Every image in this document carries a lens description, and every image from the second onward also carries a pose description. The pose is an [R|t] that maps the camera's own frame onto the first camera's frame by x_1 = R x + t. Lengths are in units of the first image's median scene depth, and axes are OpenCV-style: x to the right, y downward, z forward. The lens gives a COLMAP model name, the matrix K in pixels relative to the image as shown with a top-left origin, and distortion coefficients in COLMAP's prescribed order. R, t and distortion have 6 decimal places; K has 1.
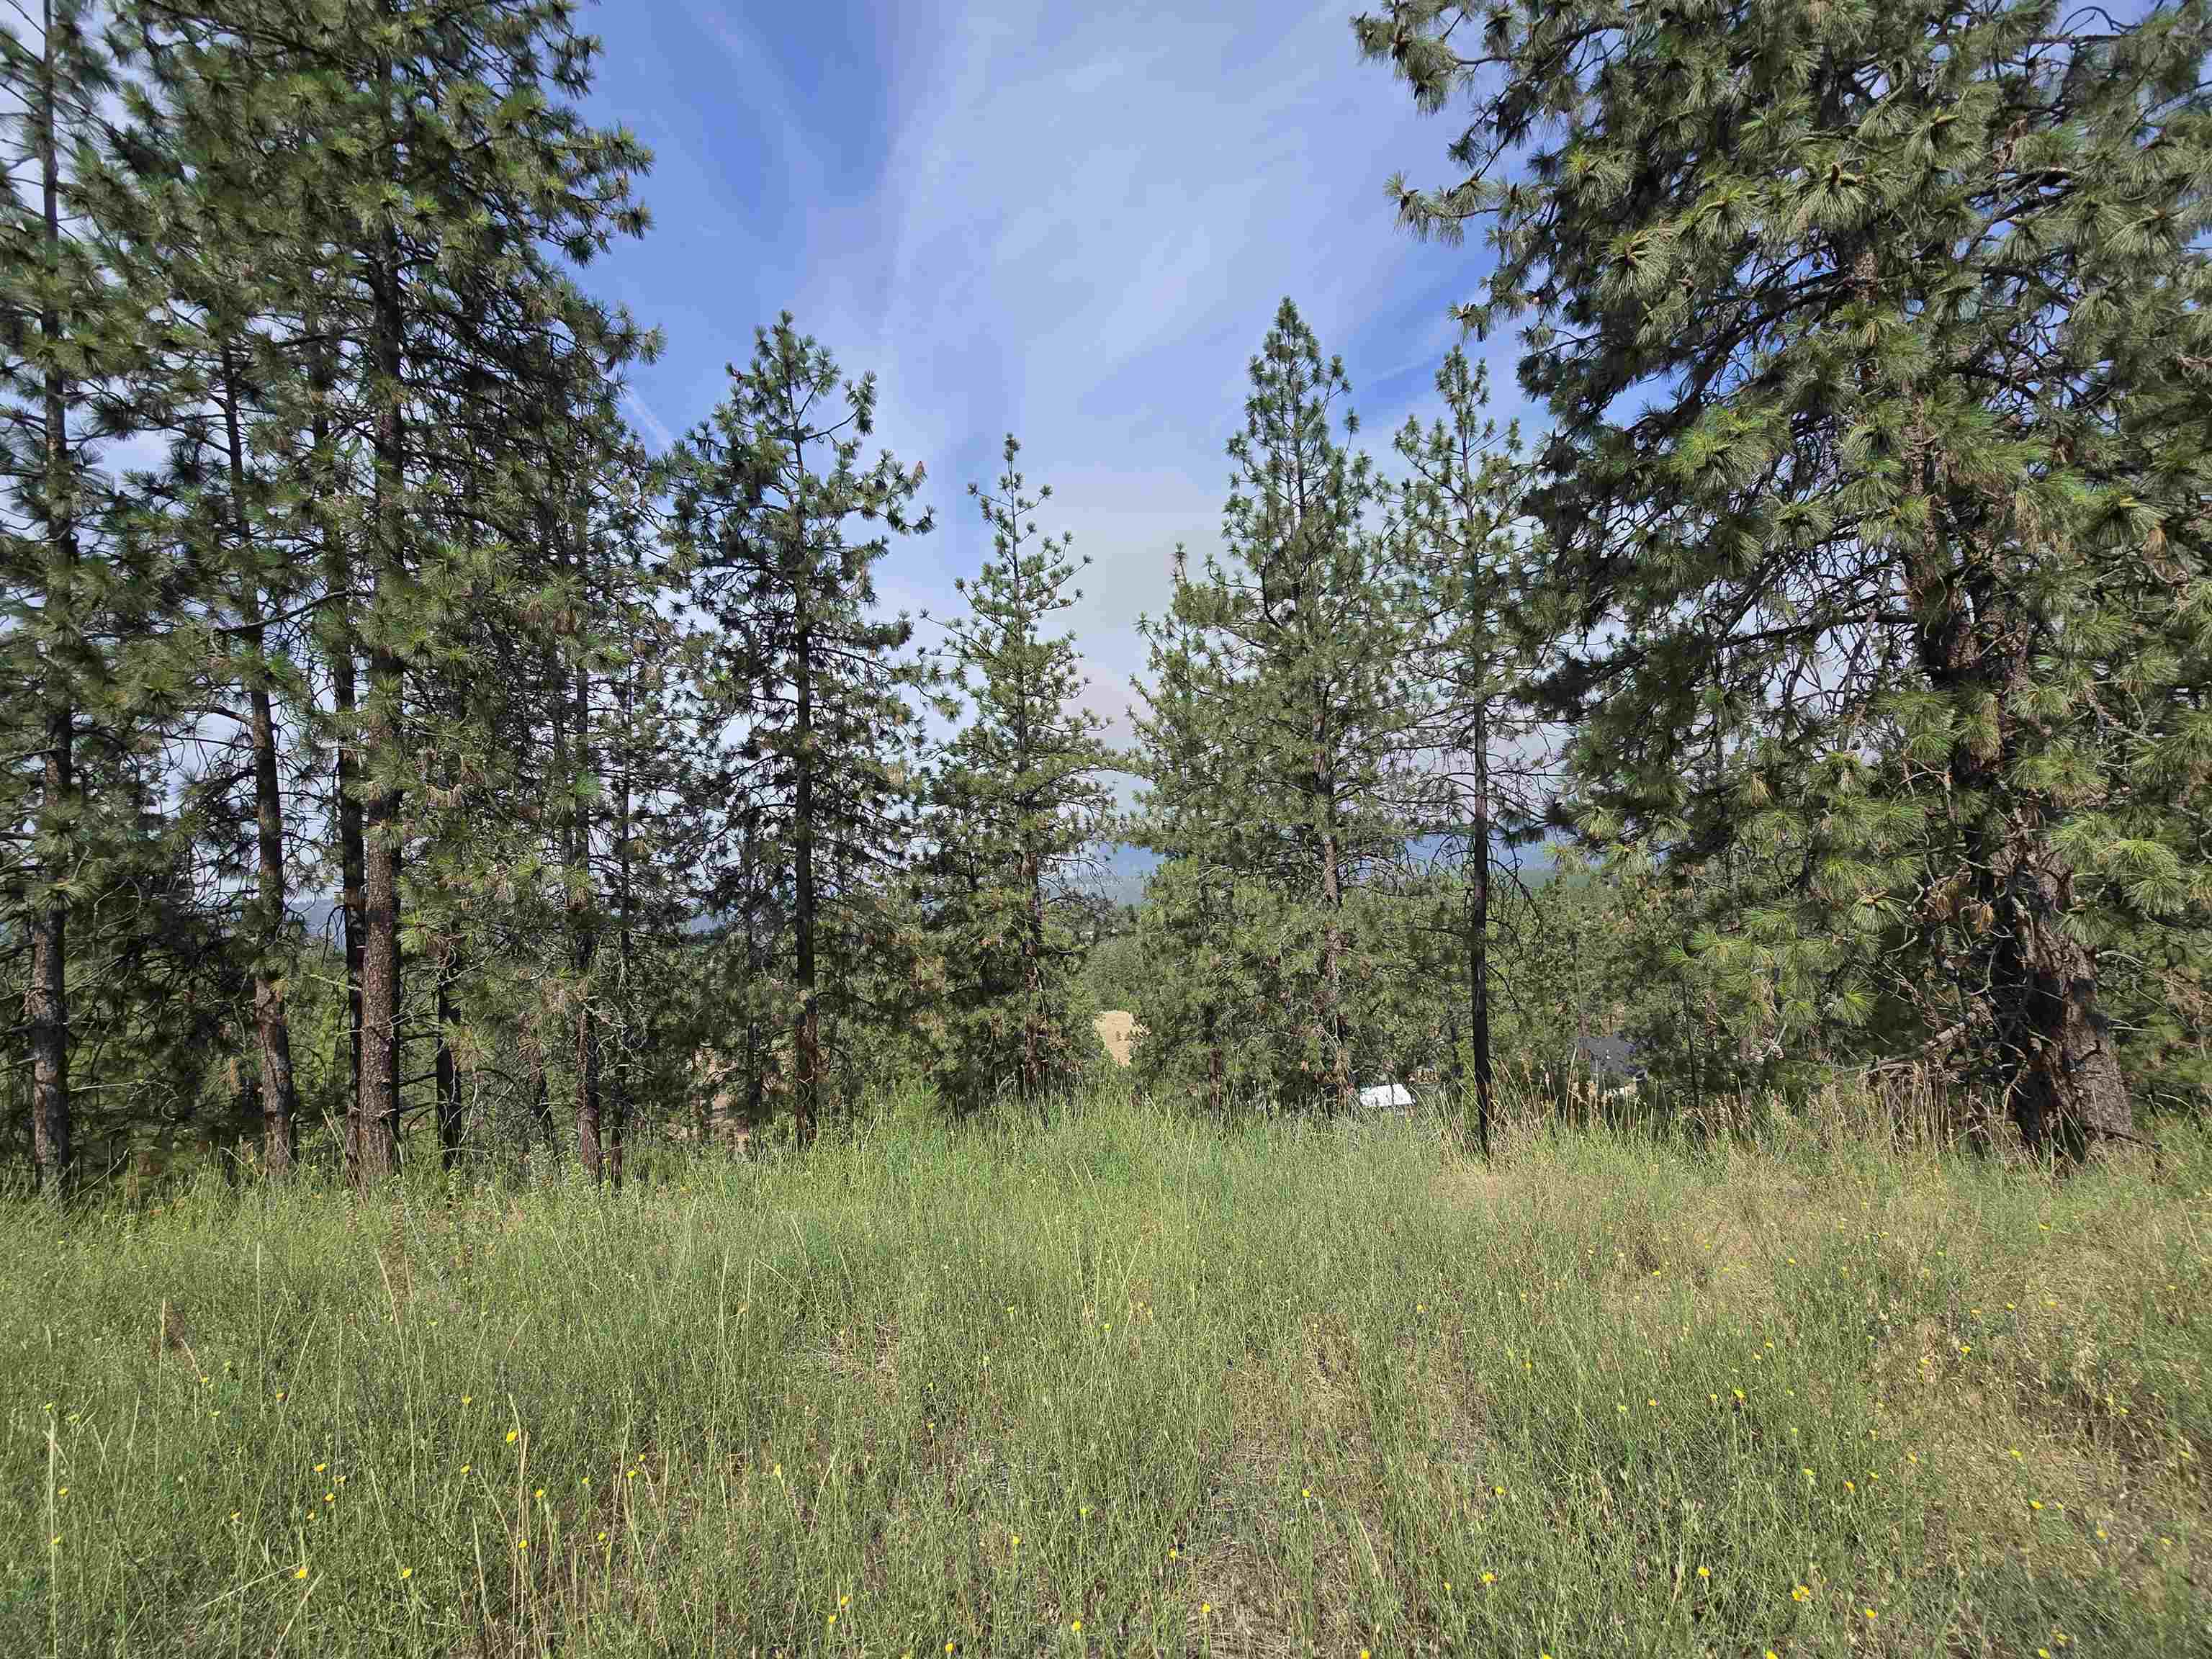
lens RADIAL K [[917.1, 0, 1124.6], [0, 917.1, 826.6], [0, 0, 1]] dist [-0.000784, 0.000702]
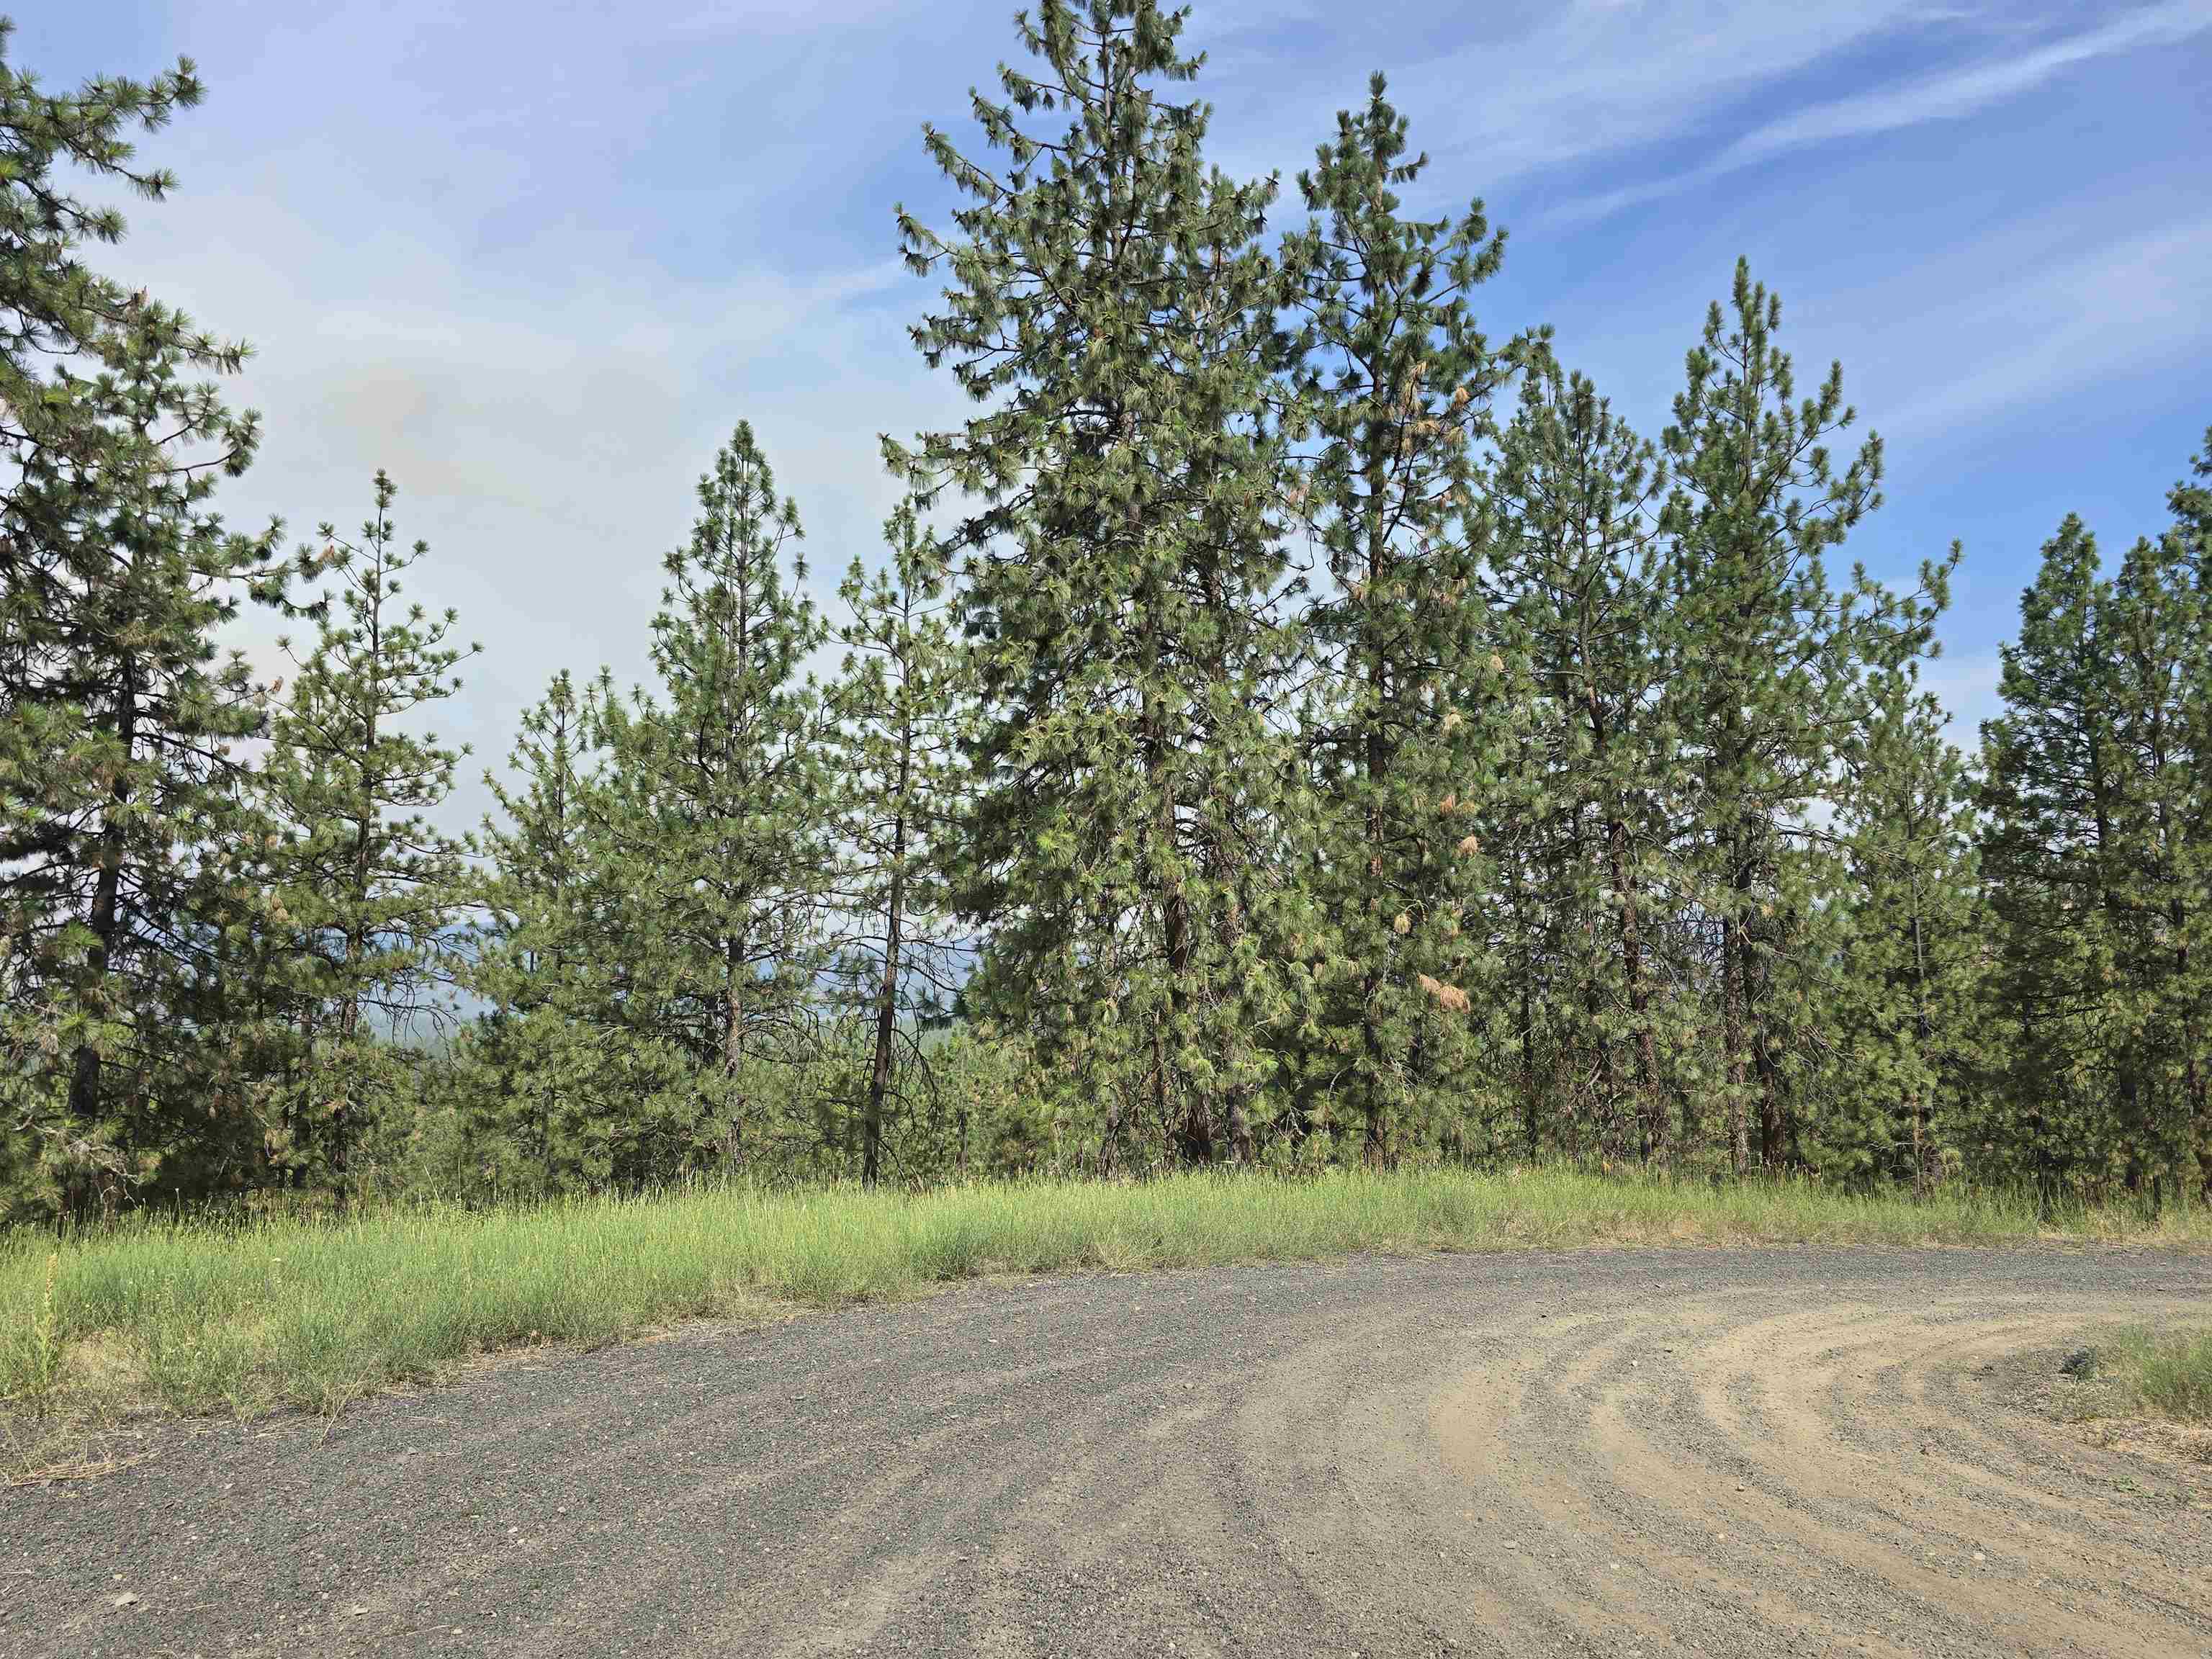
lens RADIAL K [[1500.5, 0, 1102.0], [0, 1500.5, 877.9], [0, 0, 1]] dist [0.067997, -0.055176]
pose [[0.855465, 0.099903, 0.508133, -0.284805], [-0.079505, 0.994919, -0.061759, -0.051729], [-0.511722, 0.012433, 0.859061, -0.578617]]
